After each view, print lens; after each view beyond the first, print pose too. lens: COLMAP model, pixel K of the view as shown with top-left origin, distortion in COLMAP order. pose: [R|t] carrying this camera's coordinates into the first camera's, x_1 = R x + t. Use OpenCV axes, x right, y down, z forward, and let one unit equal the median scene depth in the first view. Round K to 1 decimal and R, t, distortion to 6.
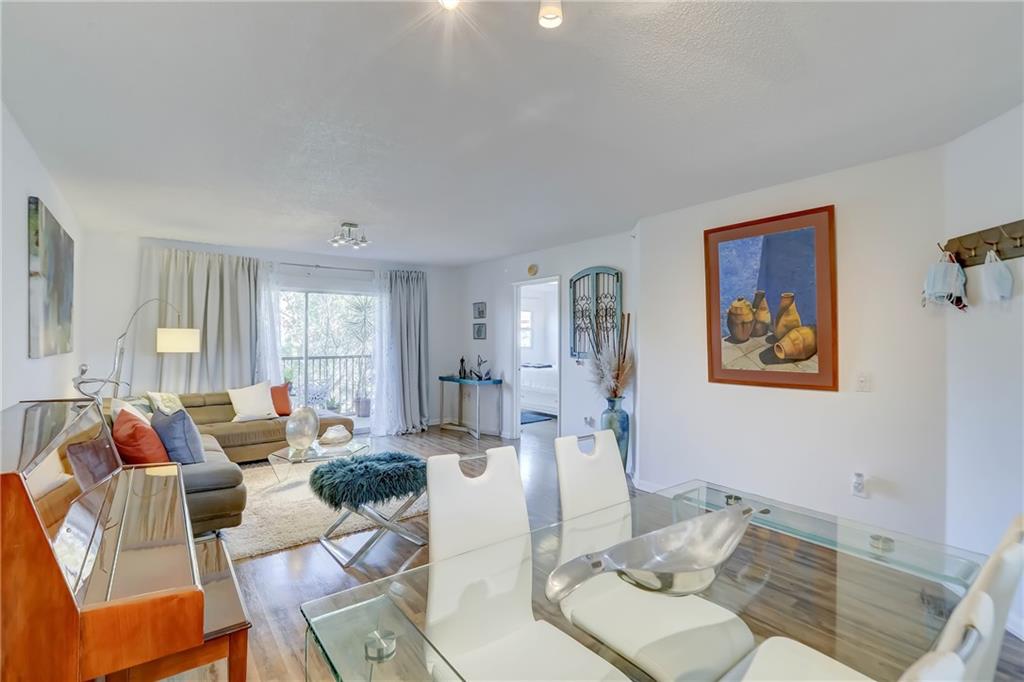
lens RADIAL K [[469.0, 0, 515.2], [0, 469.0, 339.6], [0, 0, 1]] dist [0.001134, 0.000141]
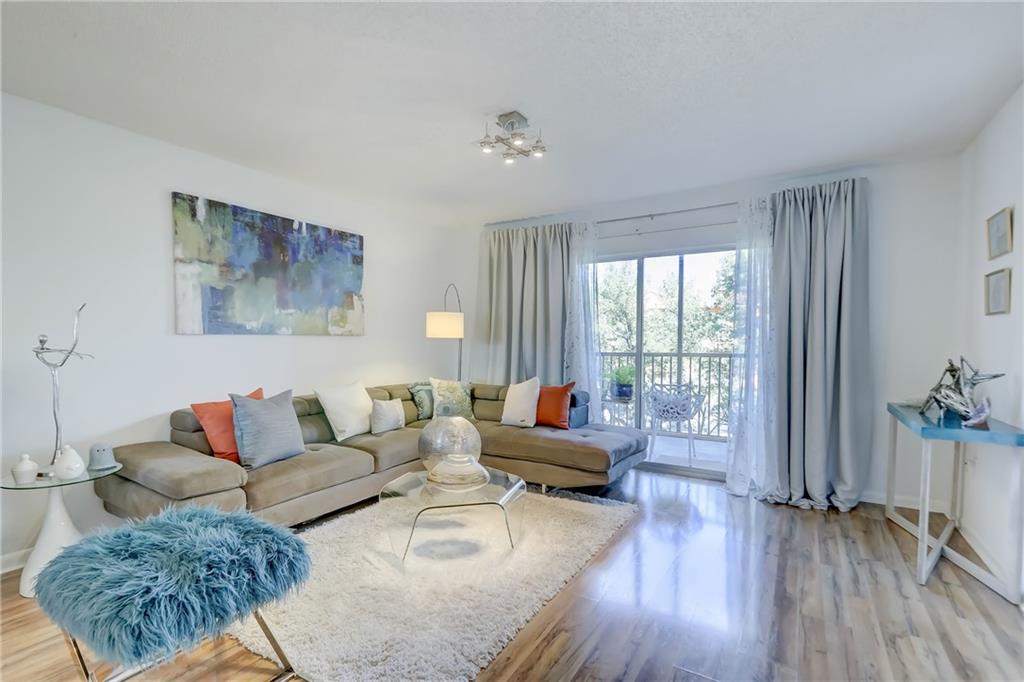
lens RADIAL K [[476.8, 0, 512.7], [0, 476.8, 357.3], [0, 0, 1]] dist [0.000351, 0.000182]
pose [[0.364534, 0.036749, -0.930465, 0.187265], [-0.004866, 0.999283, 0.037560, 0.025683], [0.931177, -0.009164, 0.364451, 0.699761]]
